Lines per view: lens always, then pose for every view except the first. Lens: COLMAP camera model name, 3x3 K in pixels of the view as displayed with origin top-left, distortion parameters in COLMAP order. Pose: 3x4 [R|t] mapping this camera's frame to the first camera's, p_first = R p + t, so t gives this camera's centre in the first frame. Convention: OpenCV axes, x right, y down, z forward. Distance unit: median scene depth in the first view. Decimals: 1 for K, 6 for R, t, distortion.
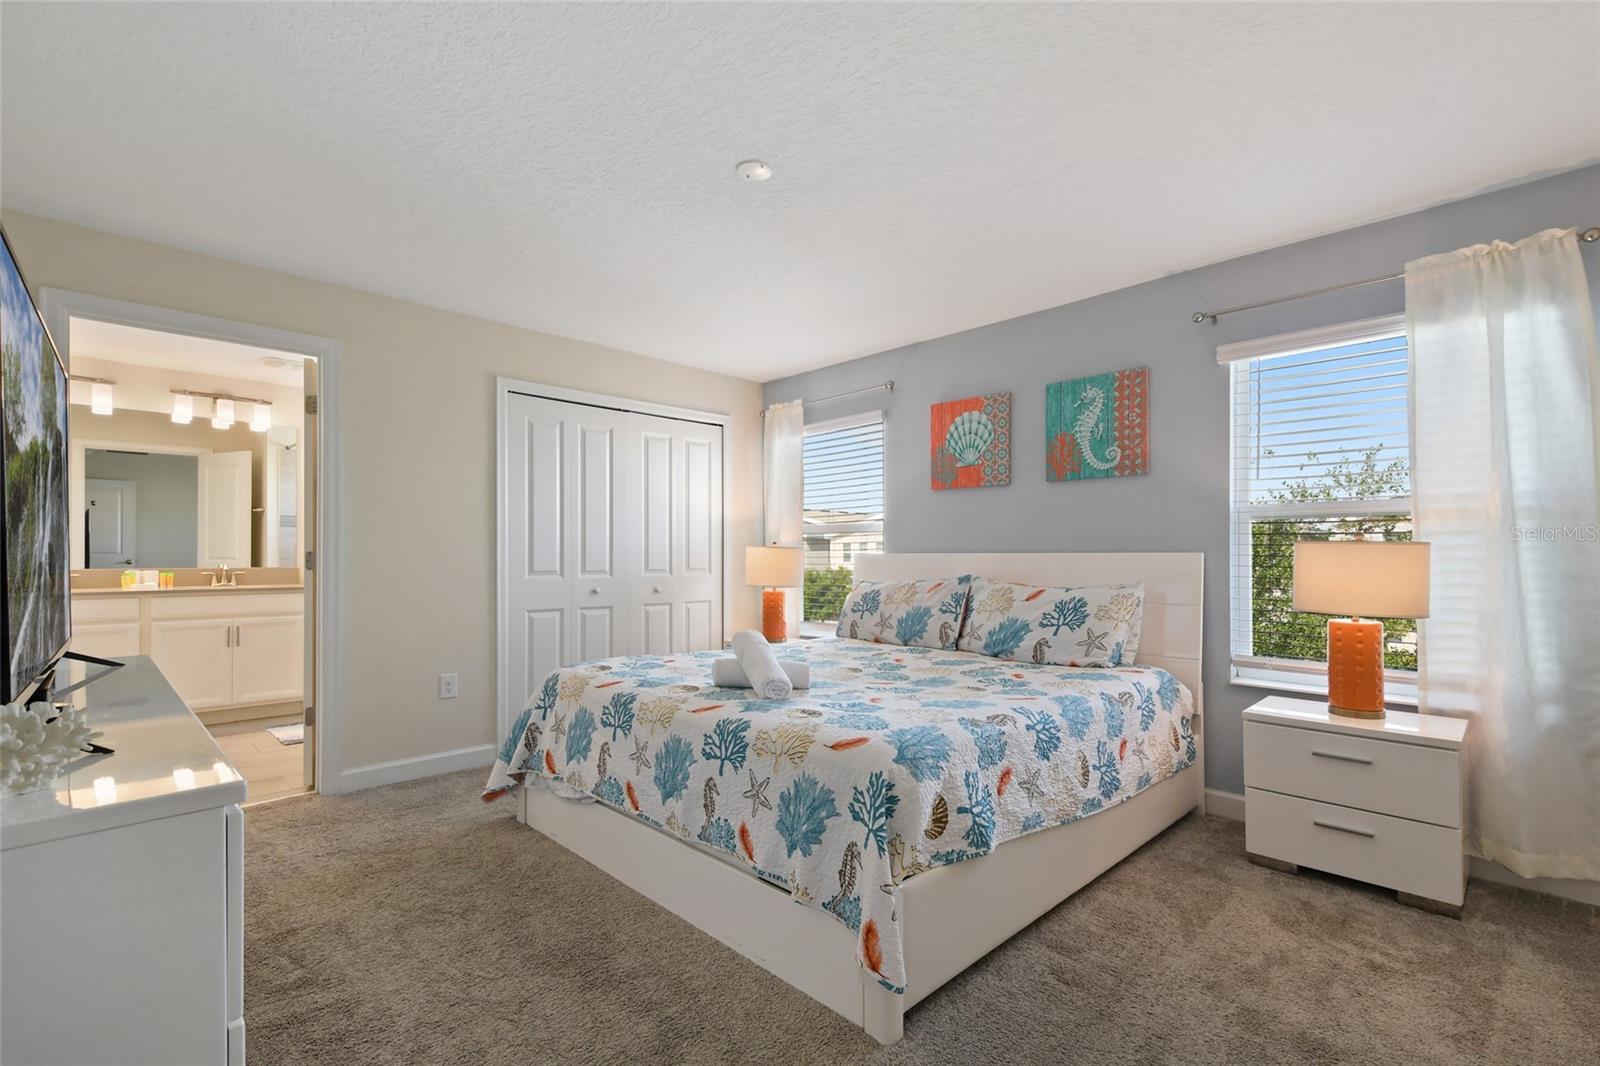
lens RADIAL K [[710.7, 0, 808.0], [0, 710.7, 549.1], [0, 0, 1]] dist [0.014446, -0.007161]
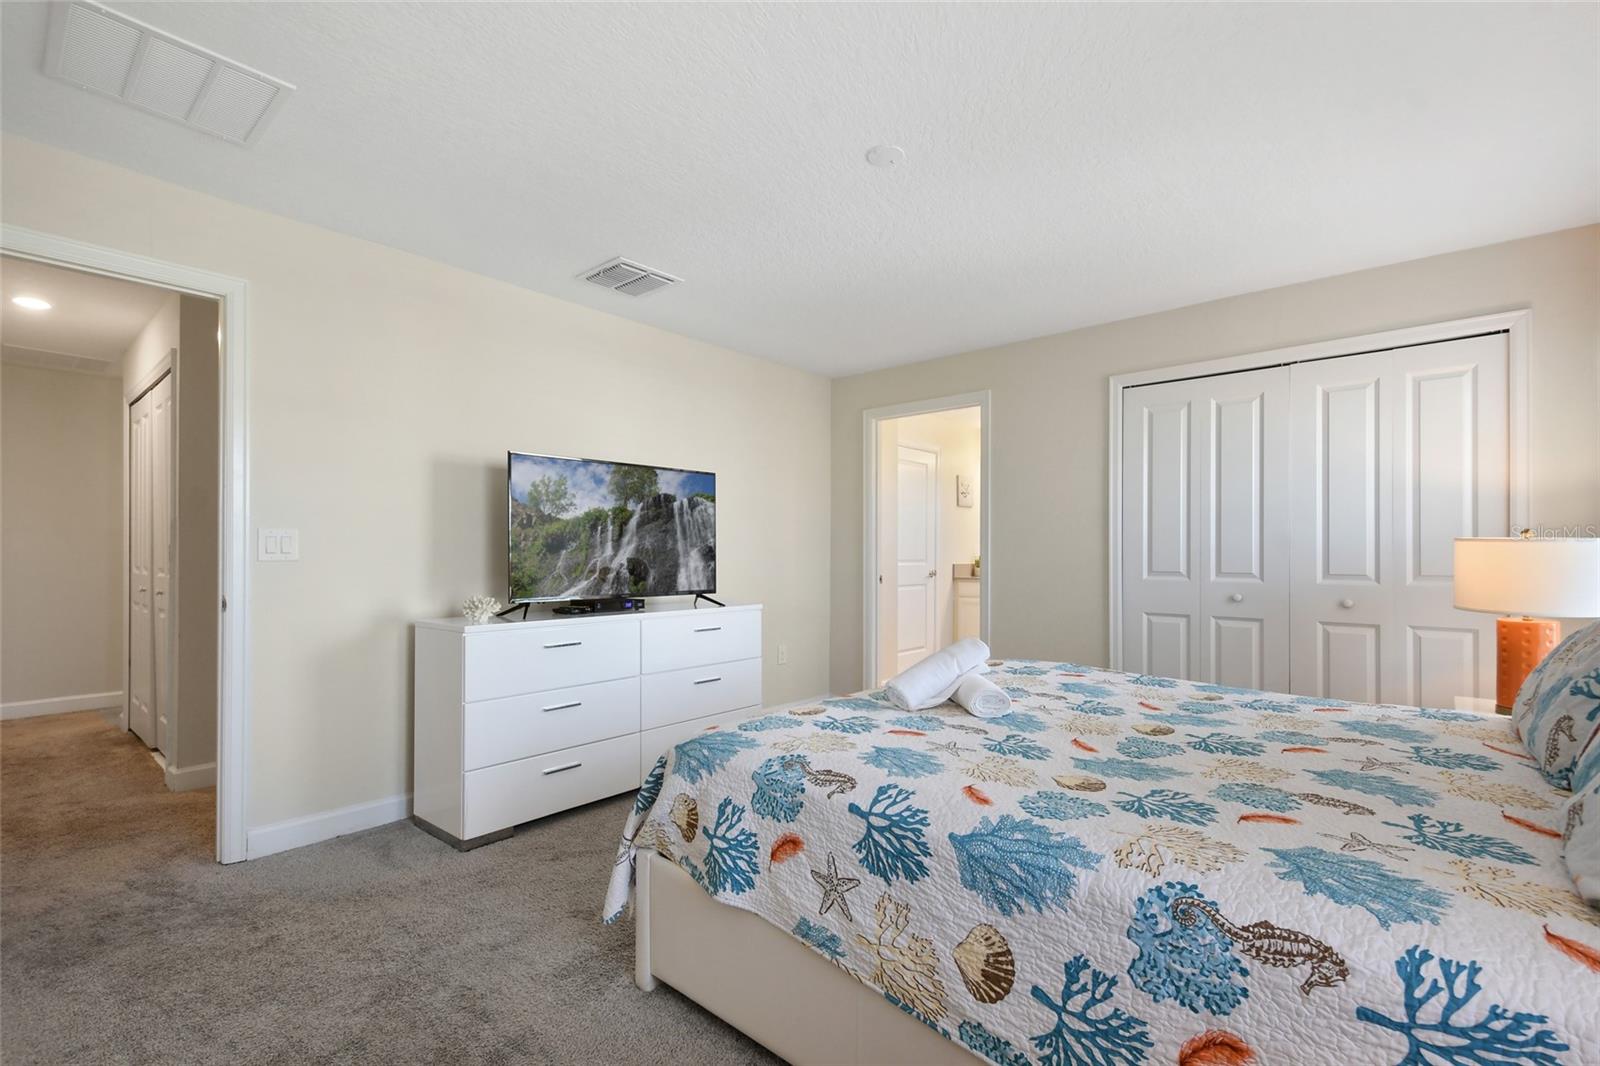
lens RADIAL K [[710.7, 0, 808.0], [0, 710.7, 549.1], [0, 0, 1]] dist [0.014446, -0.007161]
pose [[0.084705, -0.007390, -0.996379, 0.594498], [0.006229, 0.999957, -0.006887, 0.006148], [0.996387, -0.005623, 0.084747, 0.550076]]
